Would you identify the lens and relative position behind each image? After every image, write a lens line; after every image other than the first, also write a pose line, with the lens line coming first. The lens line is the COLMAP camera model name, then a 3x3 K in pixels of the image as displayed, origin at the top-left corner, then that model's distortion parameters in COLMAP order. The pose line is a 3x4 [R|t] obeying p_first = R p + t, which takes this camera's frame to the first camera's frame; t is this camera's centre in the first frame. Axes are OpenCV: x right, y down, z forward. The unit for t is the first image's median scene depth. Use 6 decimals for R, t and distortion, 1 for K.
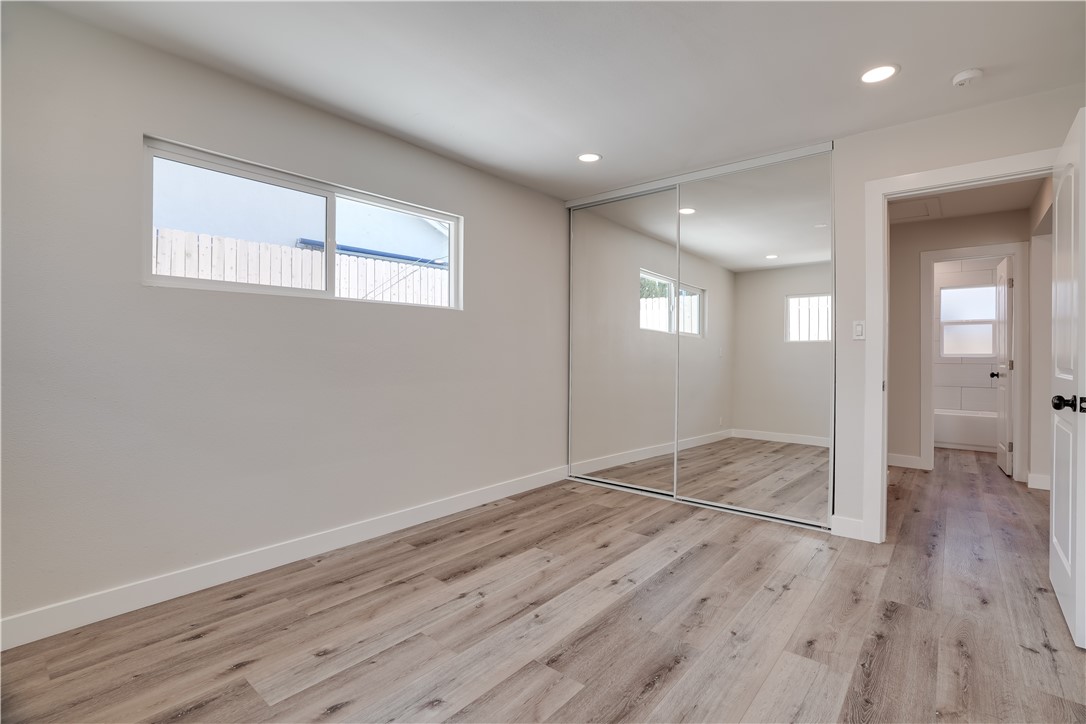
lens RADIAL K [[506.2, 0, 544.7], [0, 506.2, 357.2], [0, 0, 1]] dist [-0.070969, 0.027121]
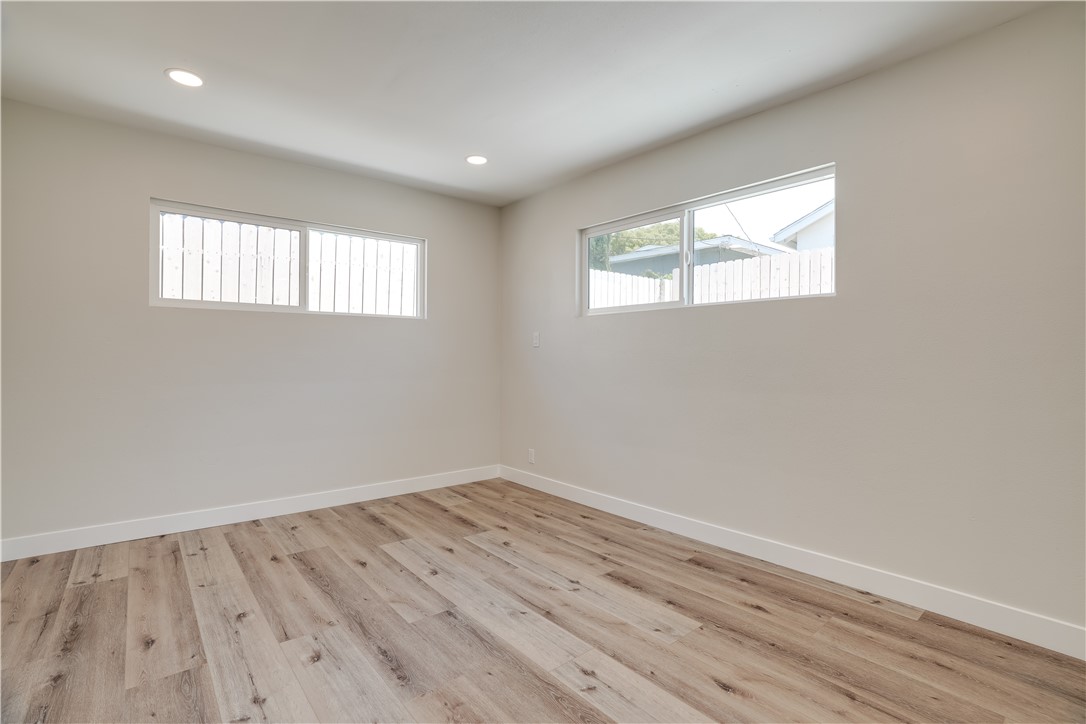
lens RADIAL K [[506.2, 0, 544.7], [0, 506.2, 357.2], [0, 0, 1]] dist [-0.070969, 0.027121]
pose [[-0.176320, -0.001822, -0.984331, 0.817651], [-0.013258, 0.999912, 0.000524, -0.002403], [0.984244, 0.013143, -0.176329, 1.015826]]
